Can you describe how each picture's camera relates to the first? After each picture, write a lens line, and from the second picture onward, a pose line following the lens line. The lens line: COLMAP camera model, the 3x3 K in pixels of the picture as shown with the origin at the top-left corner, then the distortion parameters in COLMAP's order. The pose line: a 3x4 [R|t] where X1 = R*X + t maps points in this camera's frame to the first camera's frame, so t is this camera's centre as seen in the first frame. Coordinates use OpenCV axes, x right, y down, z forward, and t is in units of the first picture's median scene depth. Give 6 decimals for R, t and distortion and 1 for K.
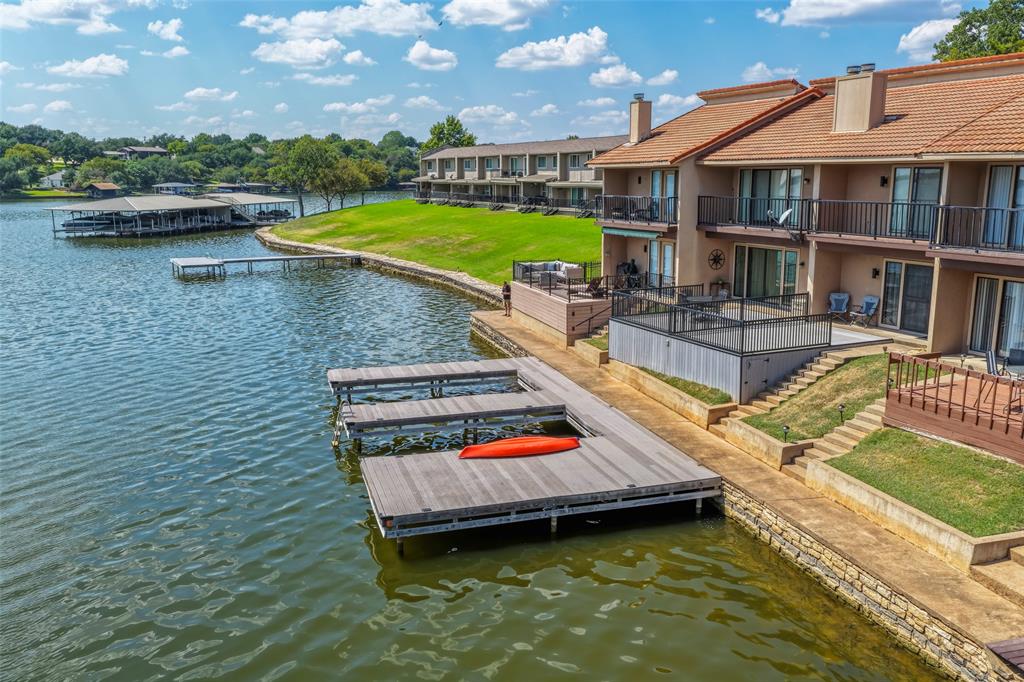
lens RADIAL K [[840.9, 0, 515.1], [0, 840.9, 341.2], [0, 0, 1]] dist [-0.004113, 0.012657]
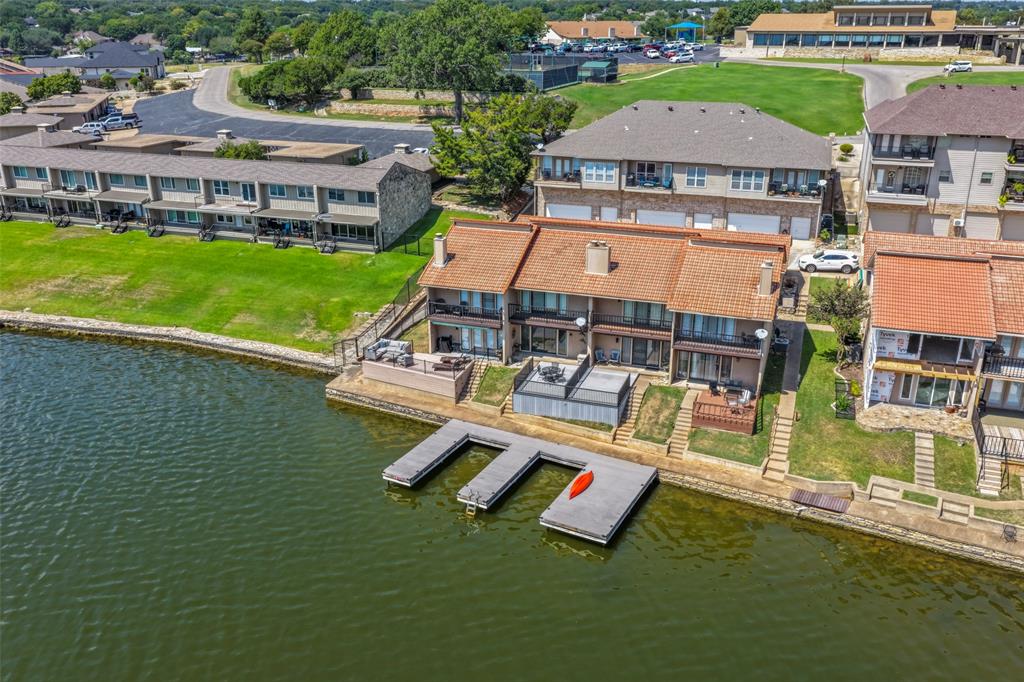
lens RADIAL K [[840.9, 0, 515.1], [0, 840.9, 341.2], [0, 0, 1]] dist [-0.004113, 0.012657]
pose [[0.706867, -0.253411, 0.660396, -1.193514], [0.139140, 0.965197, 0.221440, -0.604165], [-0.693527, -0.064641, 0.717525, -0.353202]]
